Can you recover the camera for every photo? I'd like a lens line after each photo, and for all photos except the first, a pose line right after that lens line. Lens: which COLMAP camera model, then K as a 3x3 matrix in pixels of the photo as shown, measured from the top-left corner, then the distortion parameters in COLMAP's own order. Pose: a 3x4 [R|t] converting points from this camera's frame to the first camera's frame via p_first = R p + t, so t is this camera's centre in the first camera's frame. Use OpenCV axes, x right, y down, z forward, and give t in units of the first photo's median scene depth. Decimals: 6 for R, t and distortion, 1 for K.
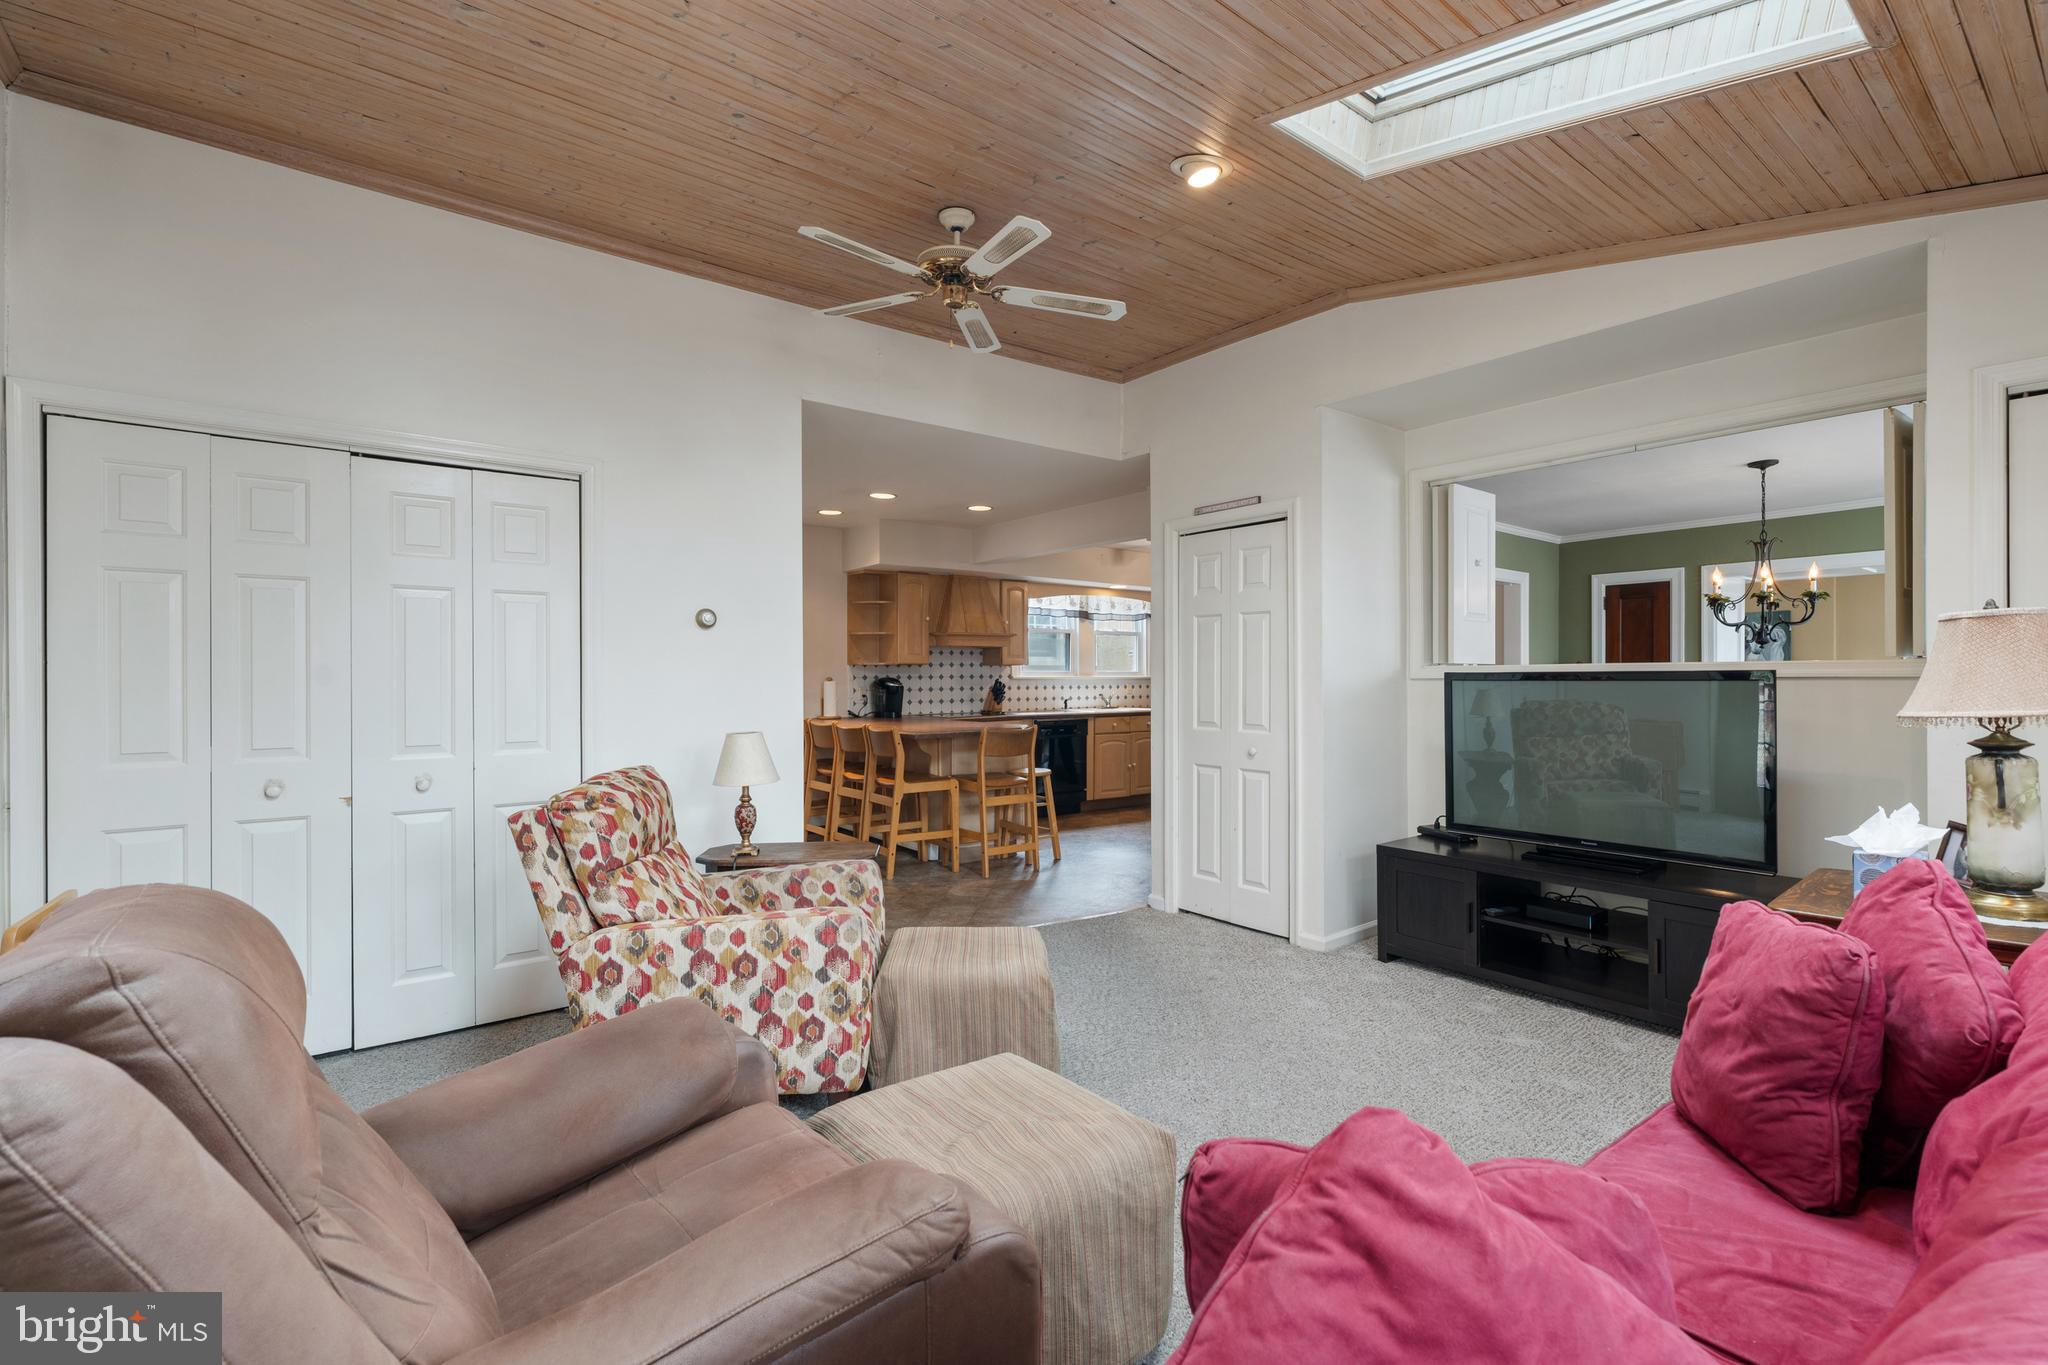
lens RADIAL K [[931.4, 0, 1023.0], [0, 931.4, 675.8], [0, 0, 1]] dist [-0.002699, 0.000089]
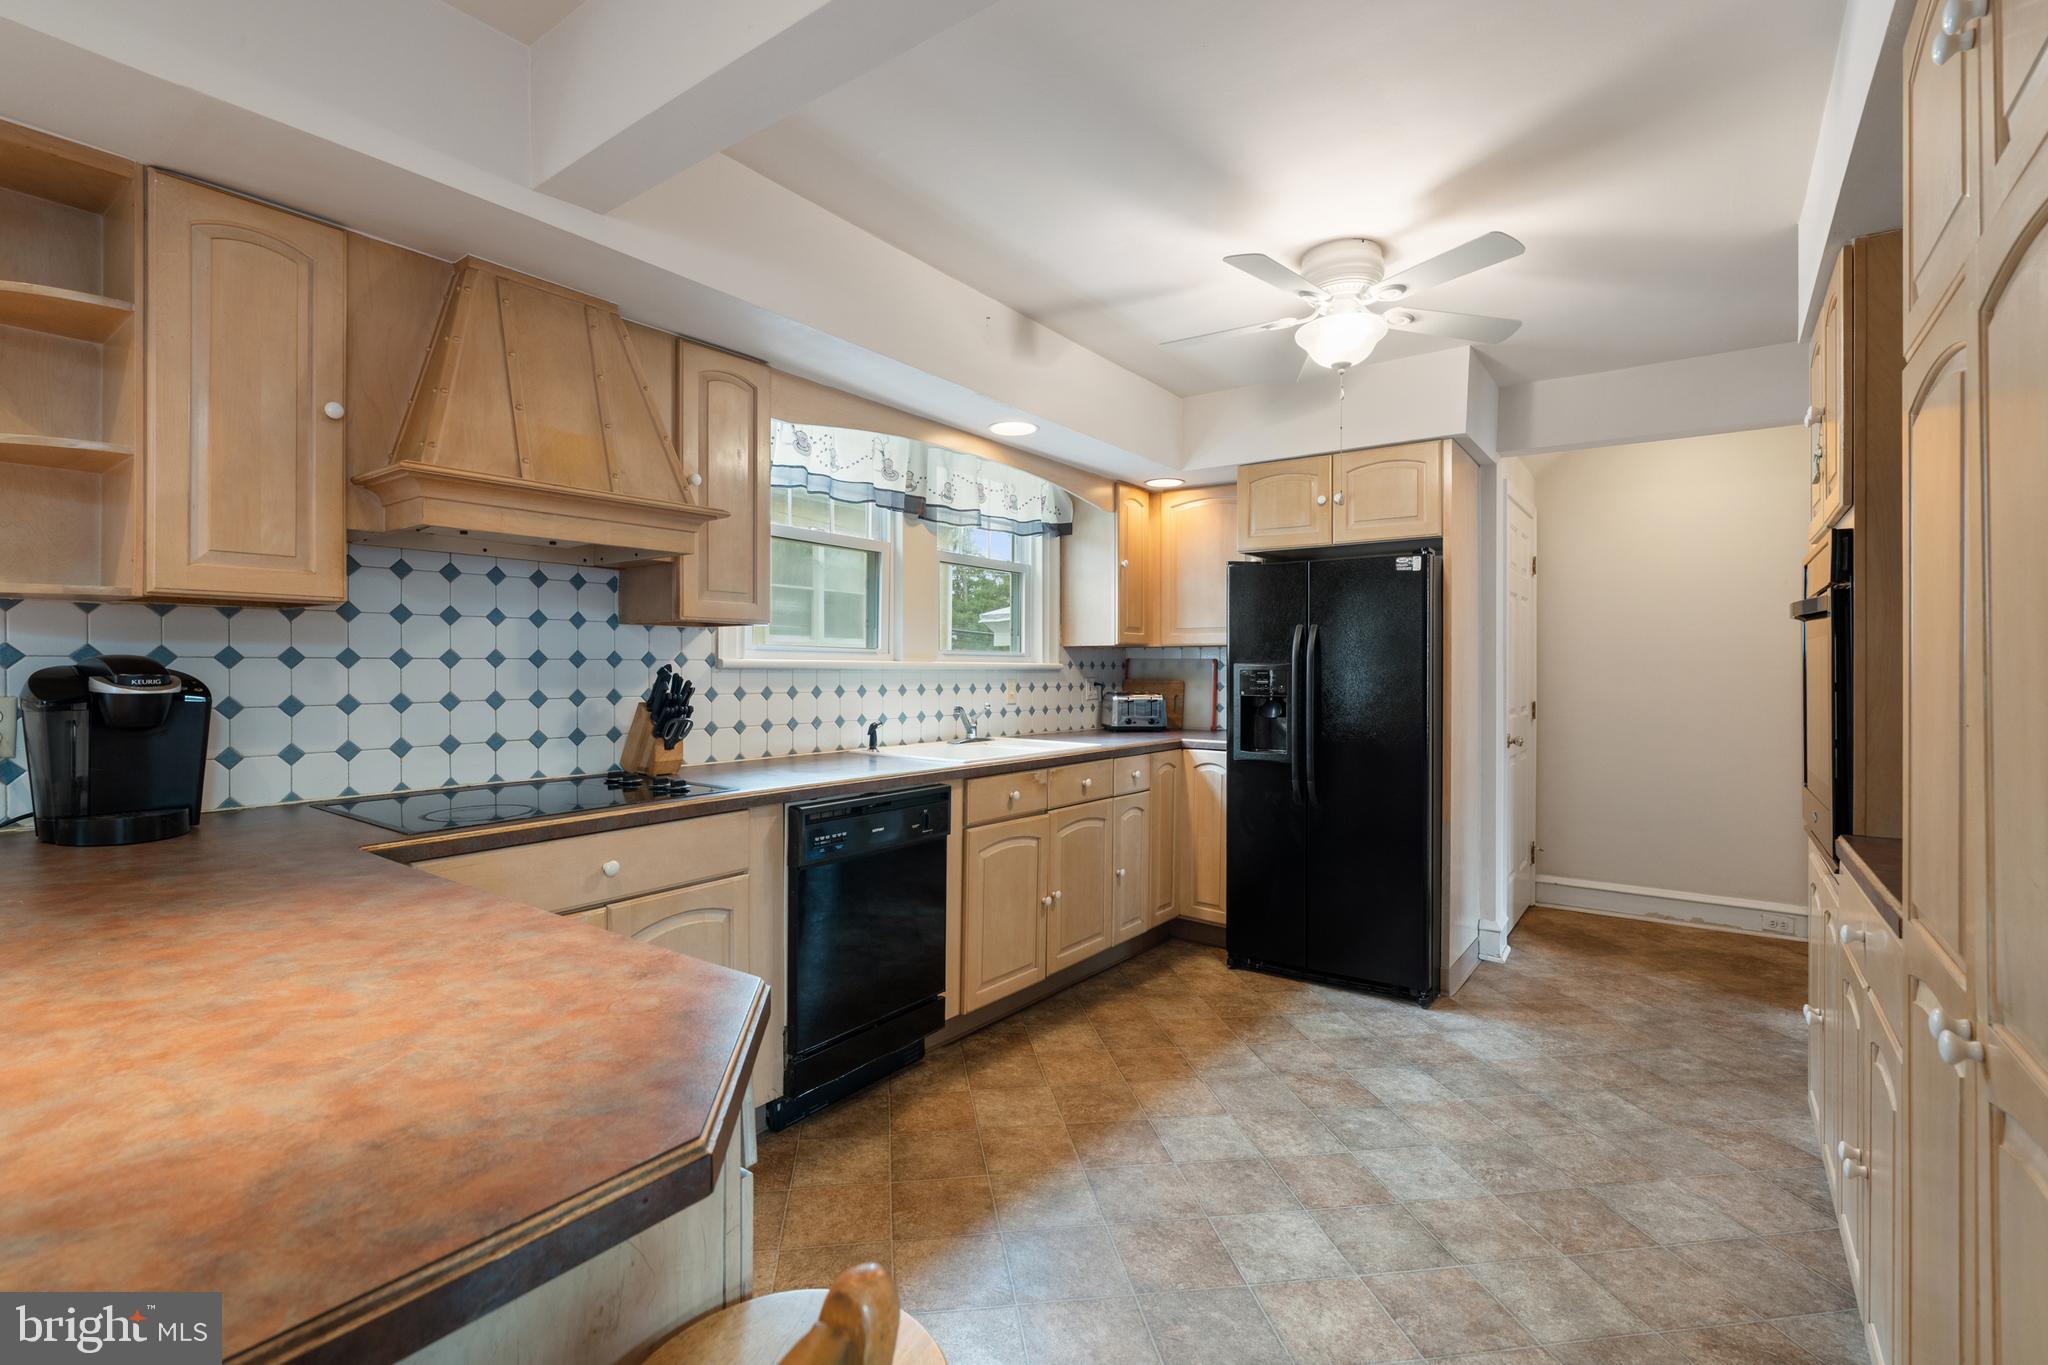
lens RADIAL K [[931.4, 0, 1023.0], [0, 931.4, 675.8], [0, 0, 1]] dist [-0.002699, 0.000089]
pose [[0.961445, 0.004306, 0.274964, 0.001457], [-0.007023, 0.999936, 0.008897, 0.002841], [-0.274908, -0.010485, 0.961413, 0.674666]]
